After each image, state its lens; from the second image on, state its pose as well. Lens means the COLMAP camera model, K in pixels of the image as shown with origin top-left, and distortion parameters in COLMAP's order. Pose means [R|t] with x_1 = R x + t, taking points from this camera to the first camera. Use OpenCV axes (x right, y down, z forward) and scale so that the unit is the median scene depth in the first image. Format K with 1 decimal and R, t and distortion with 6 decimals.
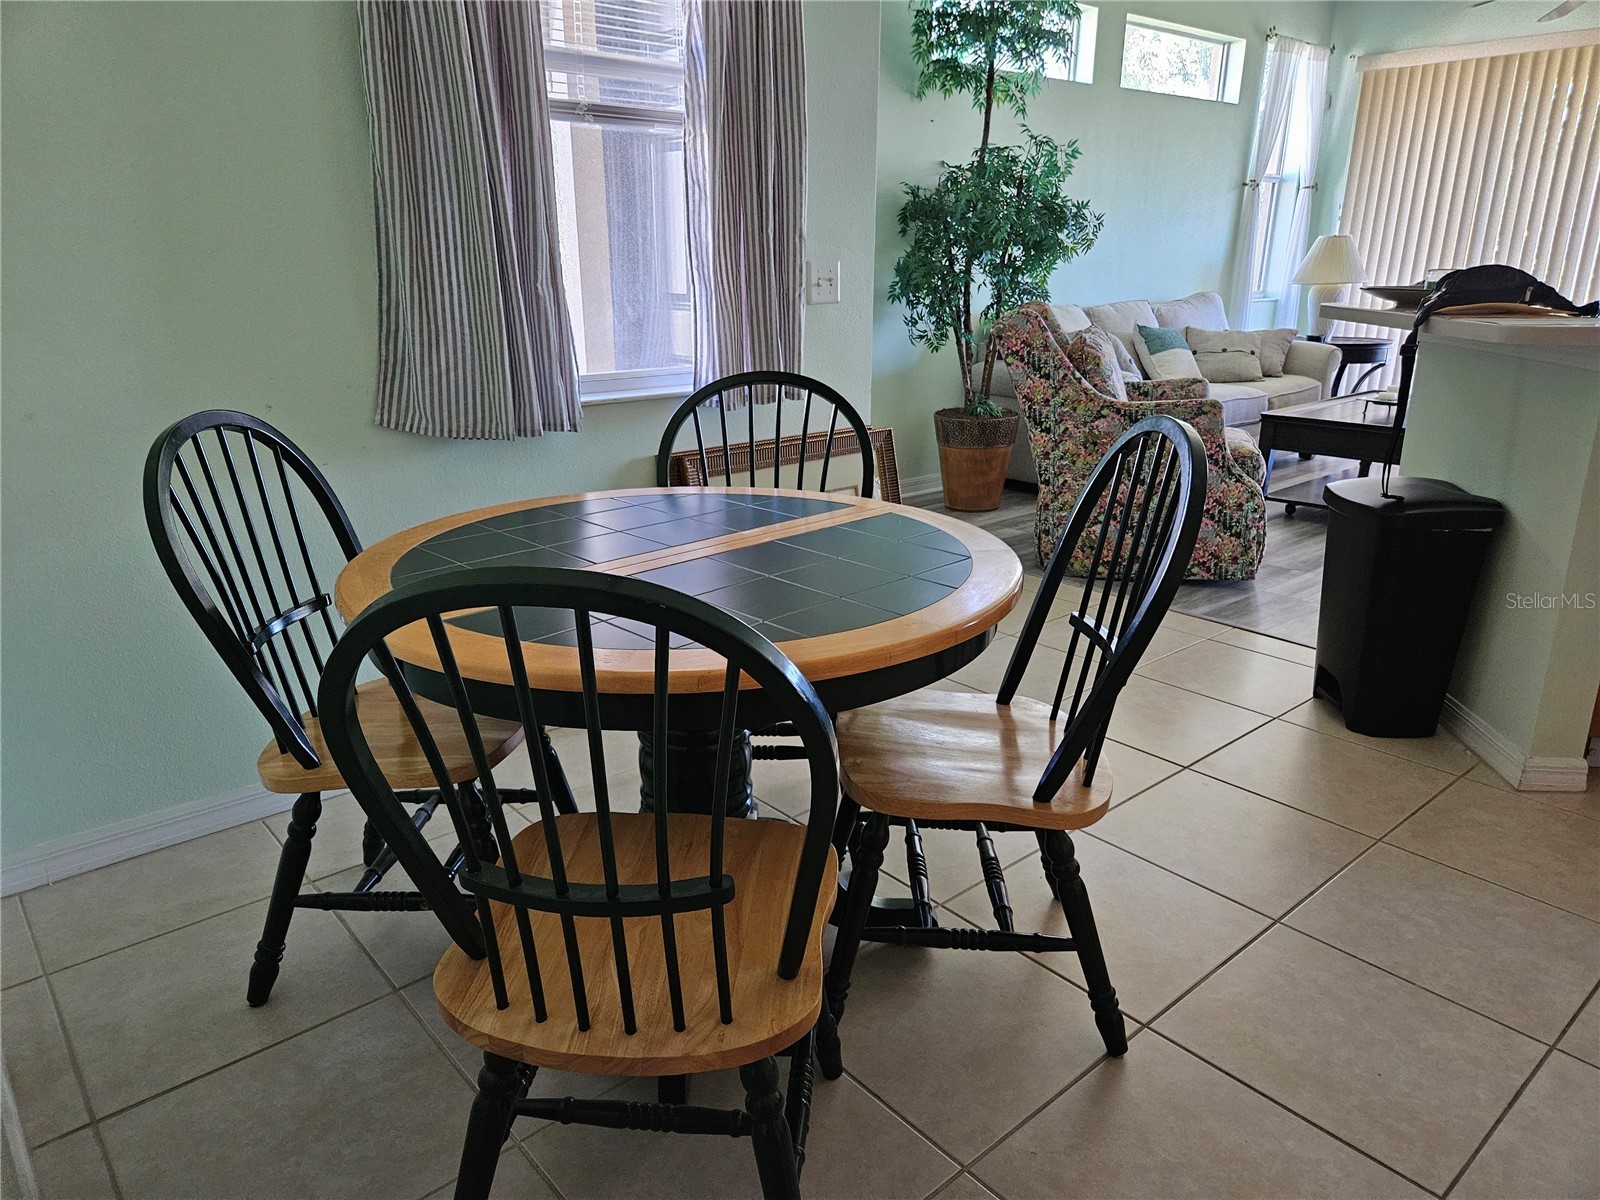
lens RADIAL K [[1071.8, 0, 798.3], [0, 1071.8, 617.9], [0, 0, 1]] dist [0.074655, -0.065465]
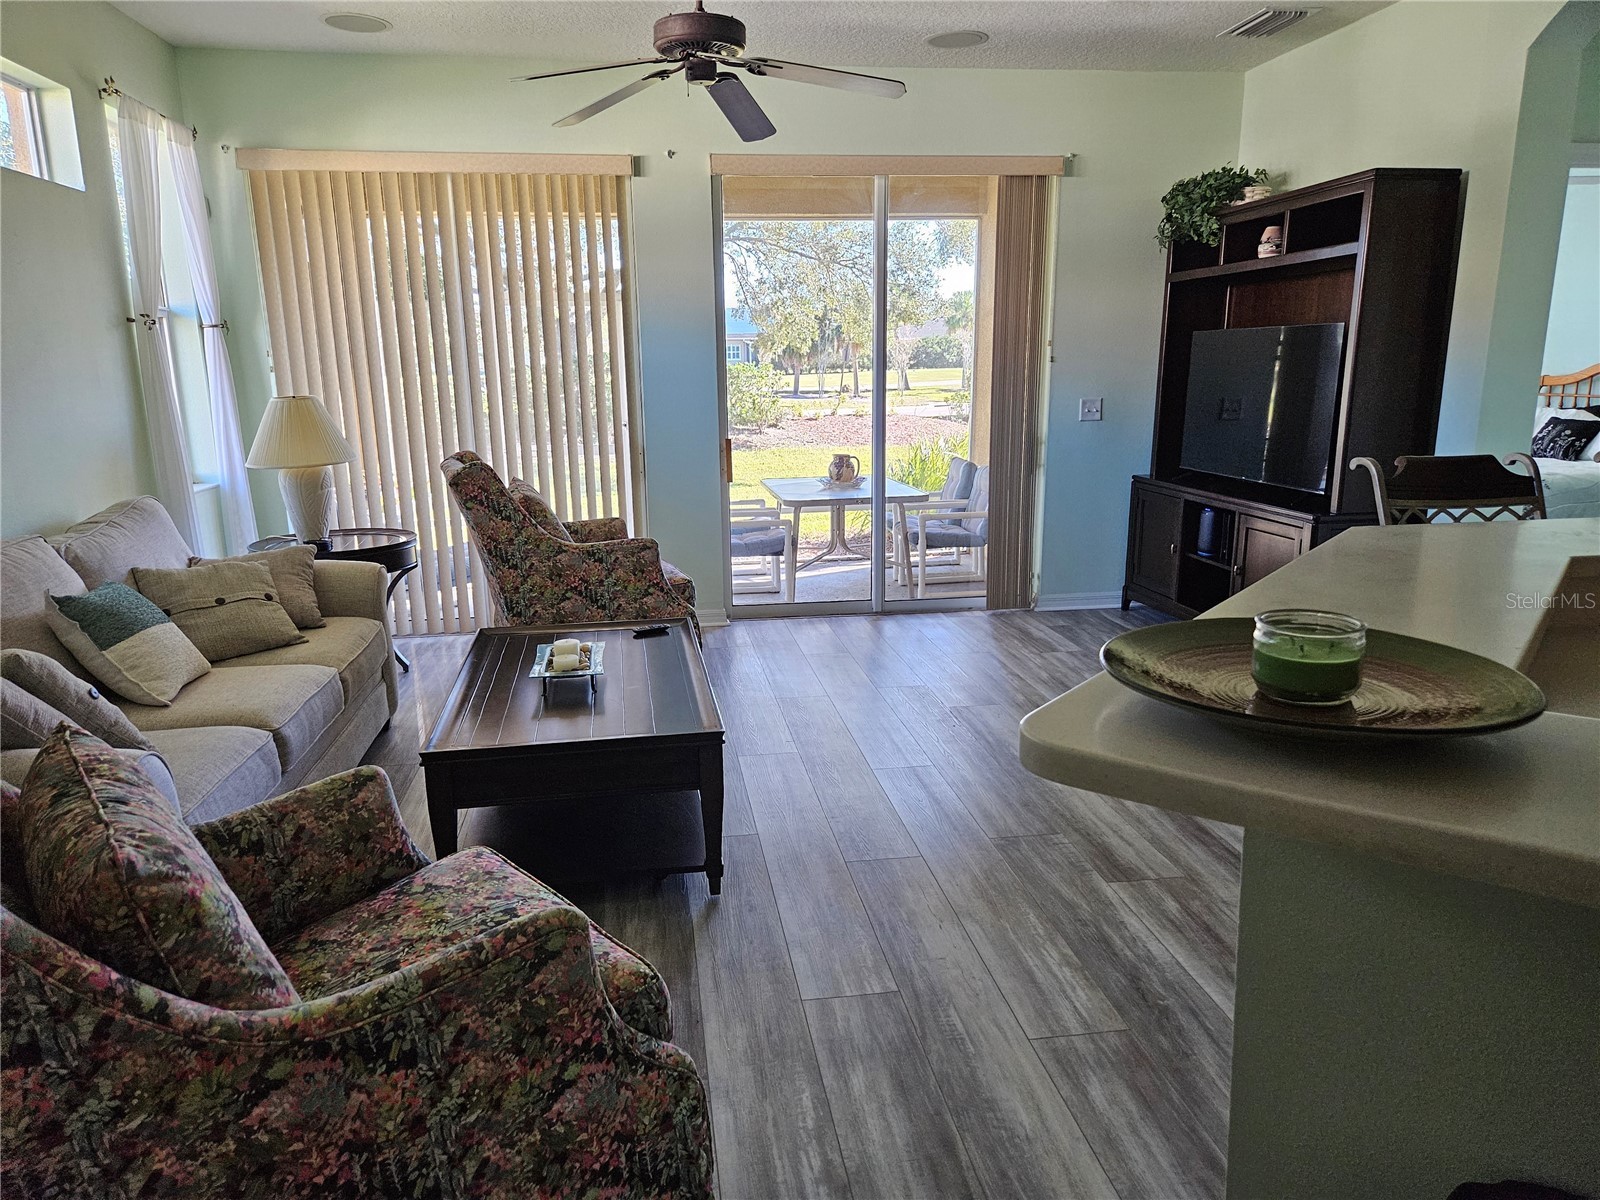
lens RADIAL K [[1070.1, 0, 793.5], [0, 1070.1, 599.3], [0, 0, 1]] dist [0.069002, -0.057224]
pose [[0.539707, -0.194934, 0.818973, 0.083487], [0.284068, 0.957935, 0.040808, -0.181420], [-0.792478, 0.210620, 0.572379, 0.421298]]
